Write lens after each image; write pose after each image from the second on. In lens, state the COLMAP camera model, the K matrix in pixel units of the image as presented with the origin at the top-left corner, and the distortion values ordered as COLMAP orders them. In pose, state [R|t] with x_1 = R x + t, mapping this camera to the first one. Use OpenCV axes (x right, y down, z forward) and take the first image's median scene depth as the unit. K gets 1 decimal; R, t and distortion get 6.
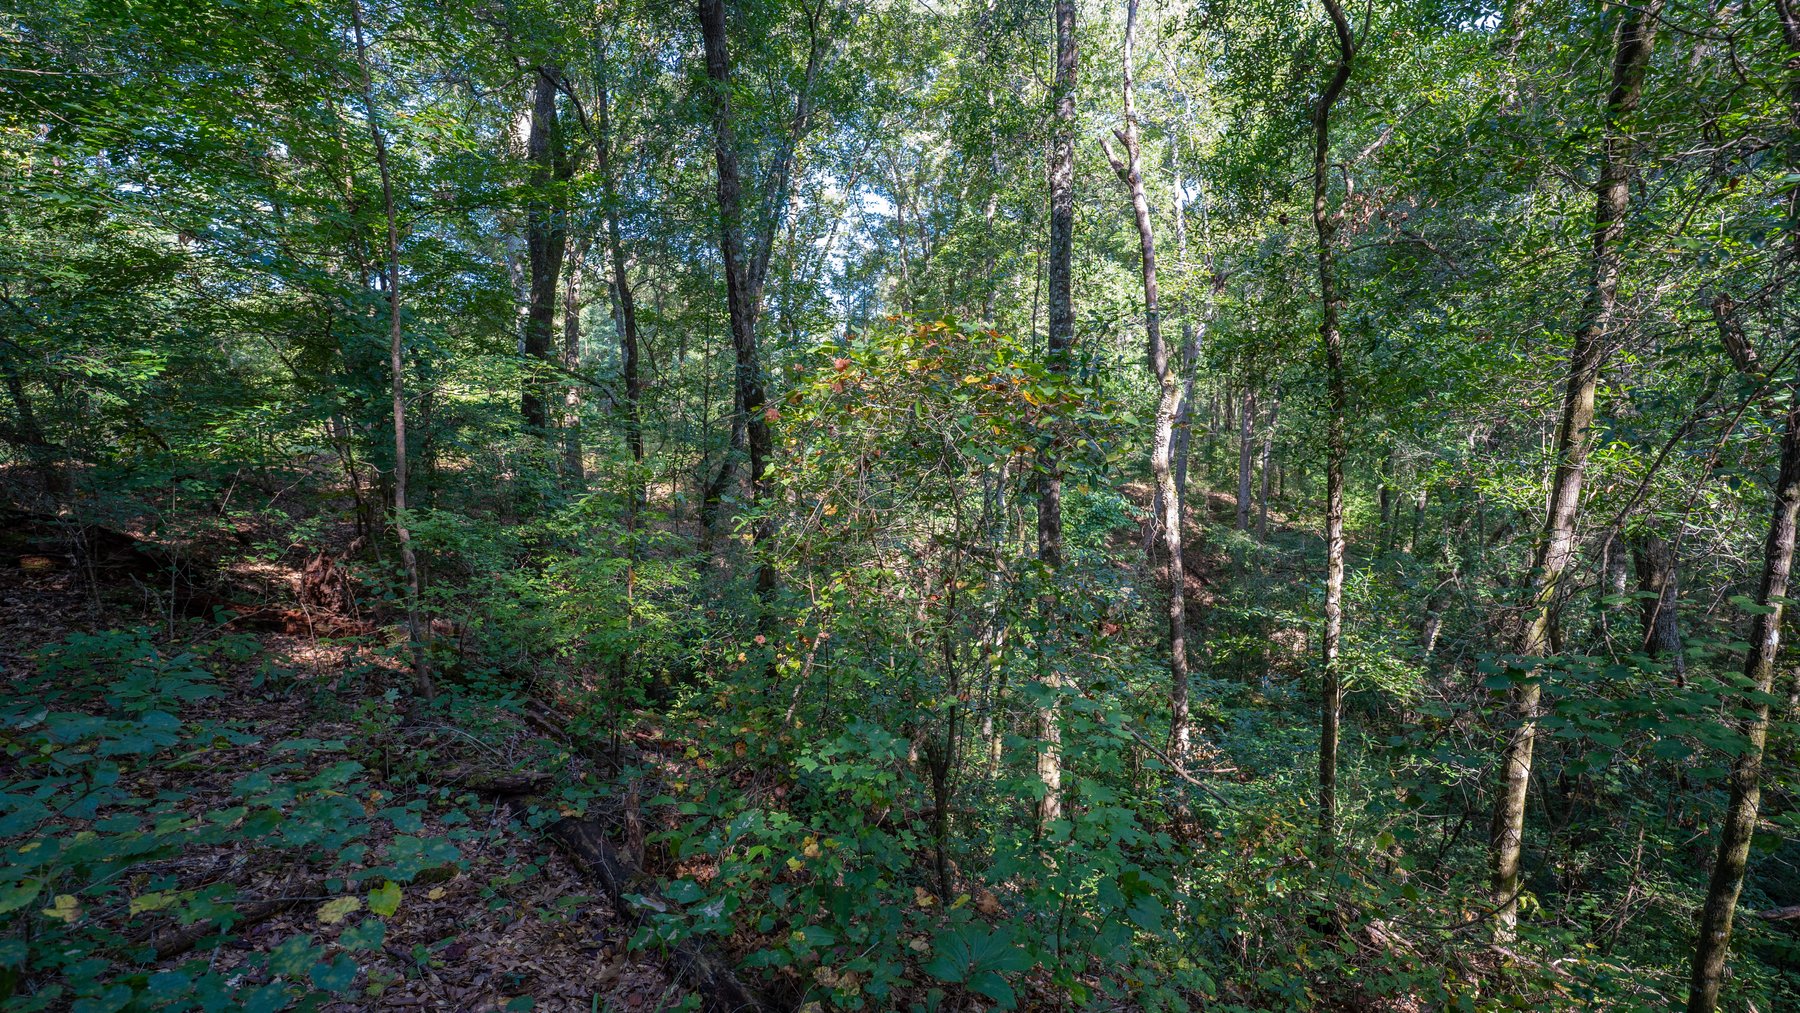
lens RADIAL K [[755.1, 0, 906.0], [0, 755.1, 498.2], [0, 0, 1]] dist [-0.026276, 0.003138]
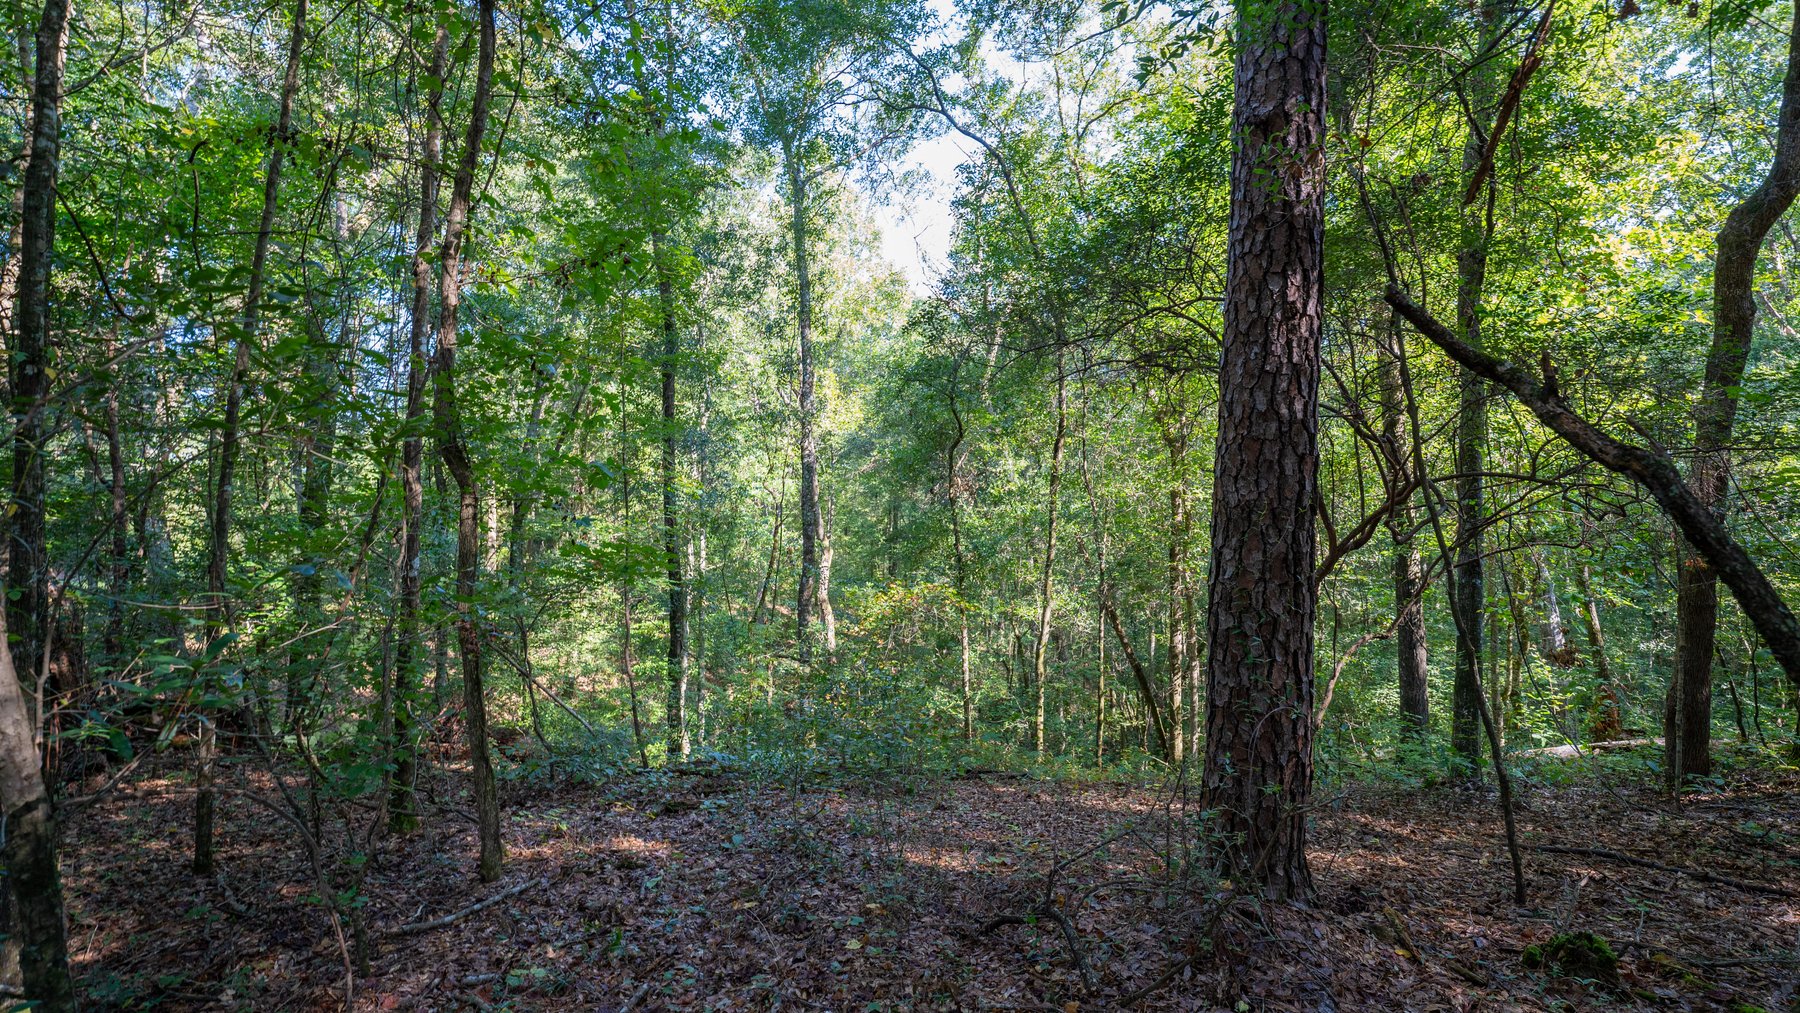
lens RADIAL K [[755.1, 0, 903.3], [0, 755.1, 502.0], [0, 0, 1]] dist [-0.026276, 0.003138]
pose [[0.809950, 0.021332, 0.586112, -0.459019], [0.062067, 0.990609, -0.121824, -0.041620], [-0.583206, 0.135050, 0.801019, -0.383172]]
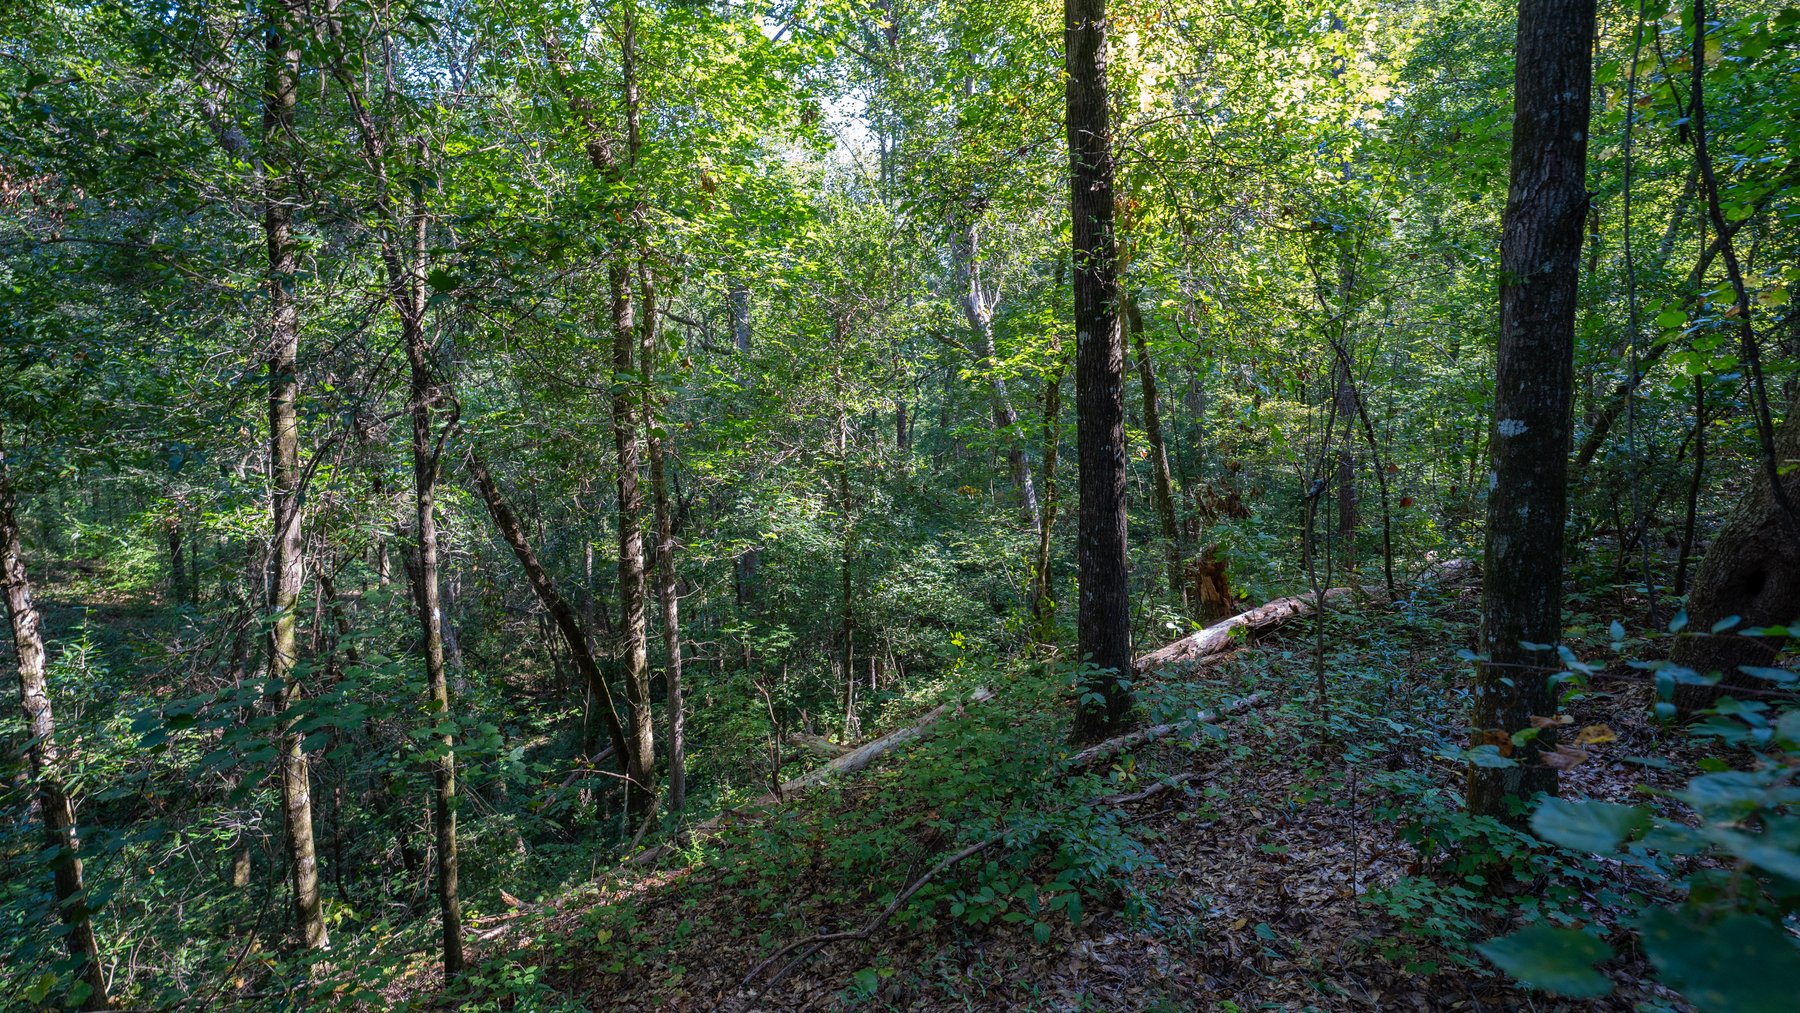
lens RADIAL K [[755.1, 0, 901.2], [0, 755.1, 501.7], [0, 0, 1]] dist [-0.026276, 0.003138]
pose [[0.226195, -0.093160, 0.969617, 0.033405], [0.126633, 0.989781, 0.065556, 0.004123], [-0.965816, 0.107957, 0.235681, -0.024838]]
